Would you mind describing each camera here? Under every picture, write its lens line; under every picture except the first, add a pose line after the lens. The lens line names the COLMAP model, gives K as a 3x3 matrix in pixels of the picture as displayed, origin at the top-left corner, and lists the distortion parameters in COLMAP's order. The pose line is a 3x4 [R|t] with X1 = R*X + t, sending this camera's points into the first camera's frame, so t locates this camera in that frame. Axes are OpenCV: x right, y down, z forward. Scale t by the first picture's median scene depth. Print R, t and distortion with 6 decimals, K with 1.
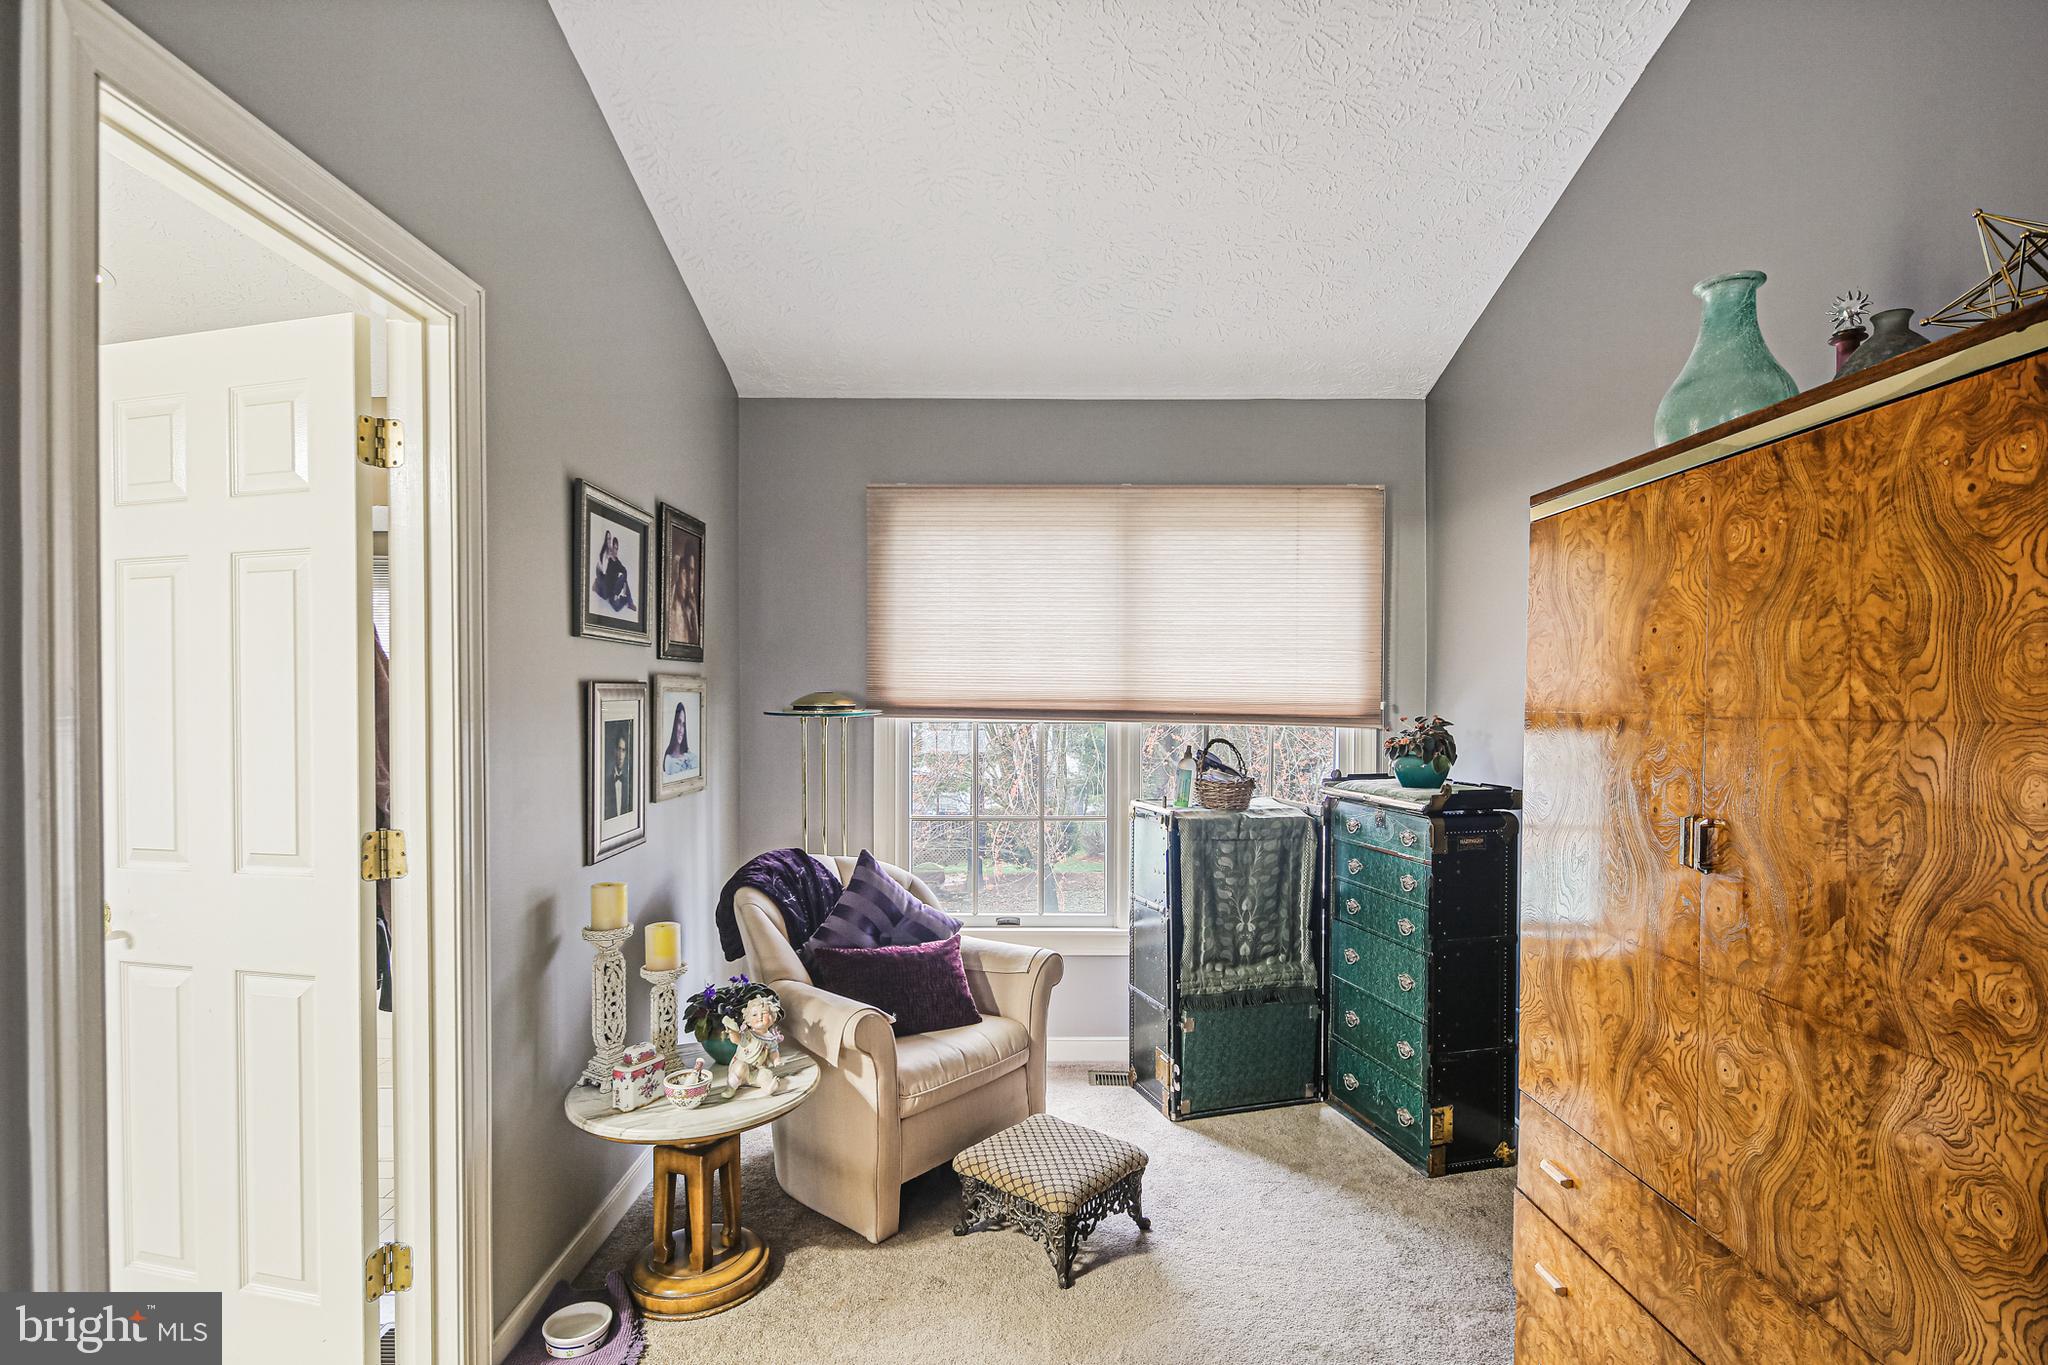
lens RADIAL K [[1005.1, 0, 1027.4], [0, 1005.1, 692.0], [0, 0, 1]] dist [0.001416, -0.000179]
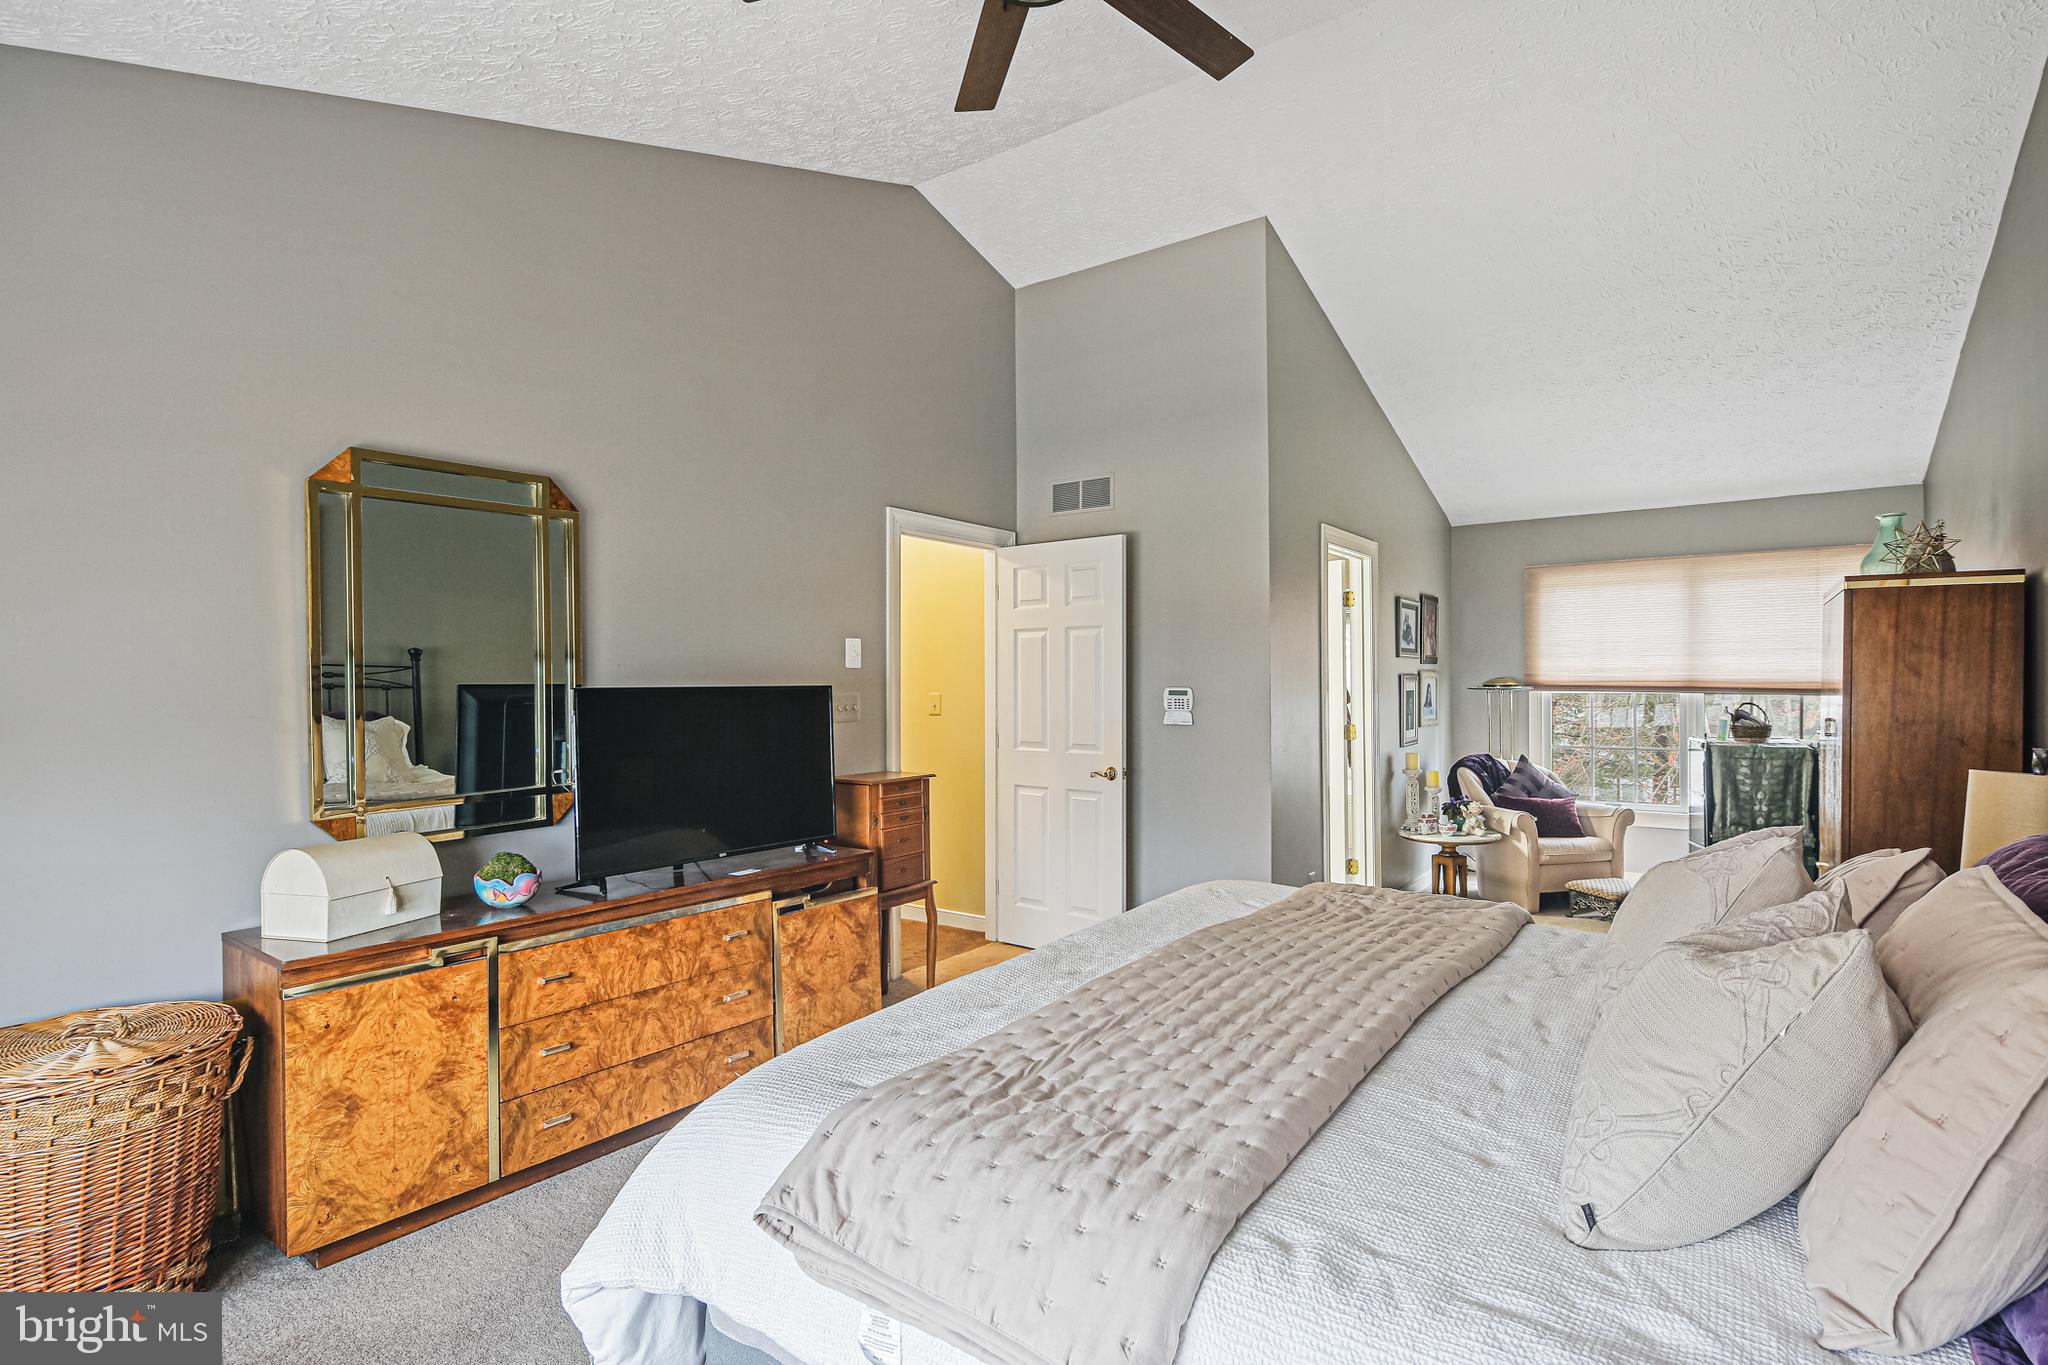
lens RADIAL K [[997.1, 0, 1022.6], [0, 997.1, 691.1], [0, 0, 1]] dist [0.000727, -0.001035]
pose [[0.805479, -0.001374, -0.592622, 0.216262], [0.009656, 0.999895, 0.010805, -0.004104], [0.592545, -0.014425, 0.805408, -1.209675]]
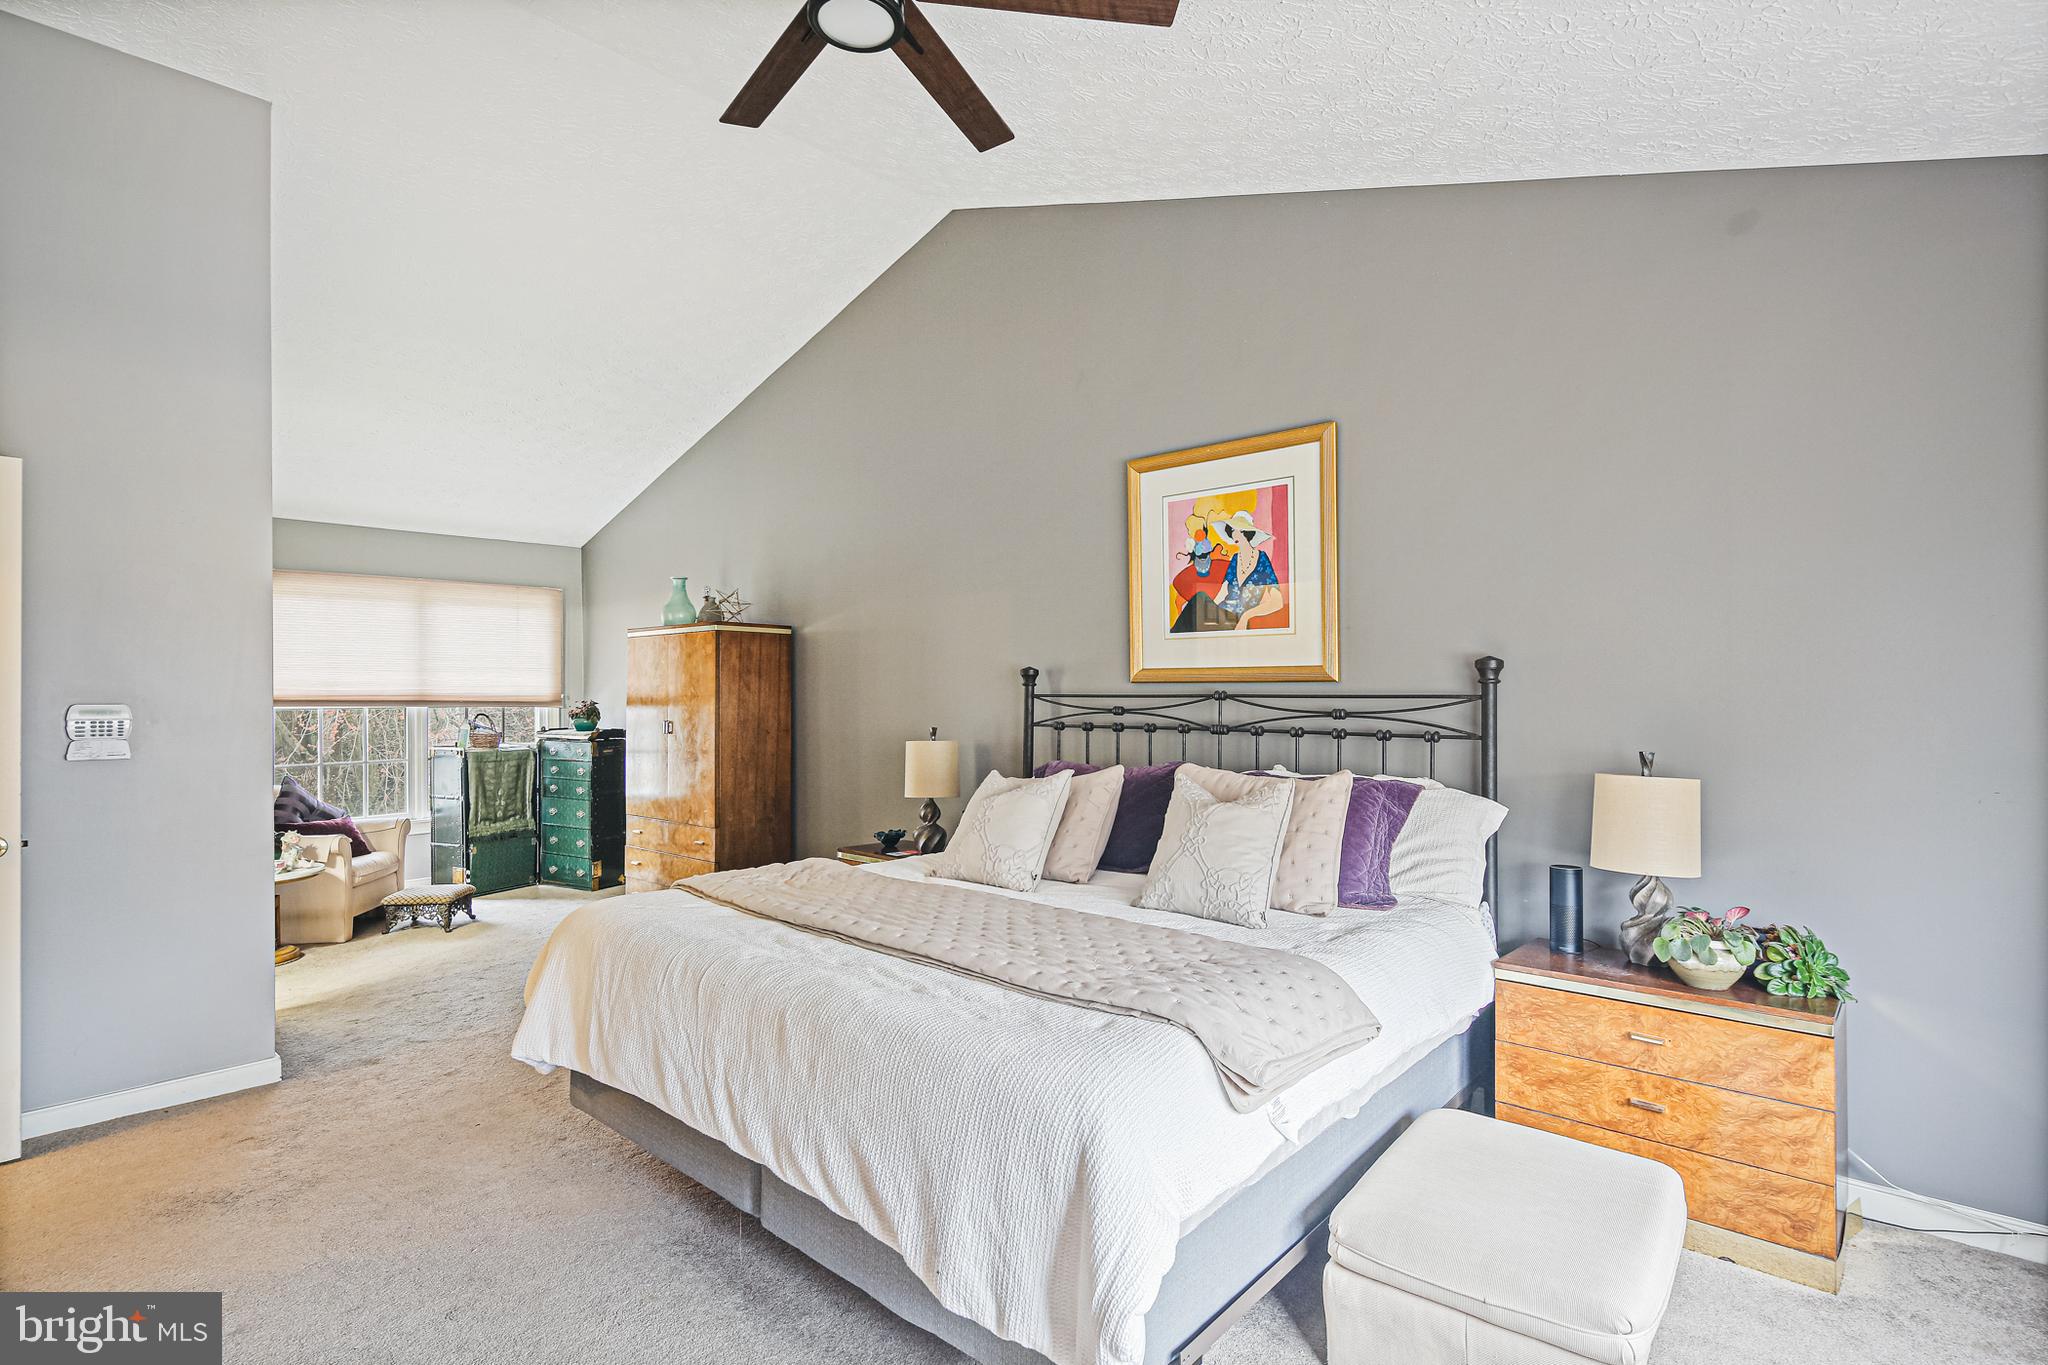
lens RADIAL K [[1005.1, 0, 1027.4], [0, 1005.1, 692.0], [0, 0, 1]] dist [0.001416, -0.000179]
pose [[0.675531, -0.010772, 0.737253, -0.590658], [0.005891, 0.999940, 0.009212, -0.009014], [-0.737308, -0.001880, 0.675554, -1.237029]]
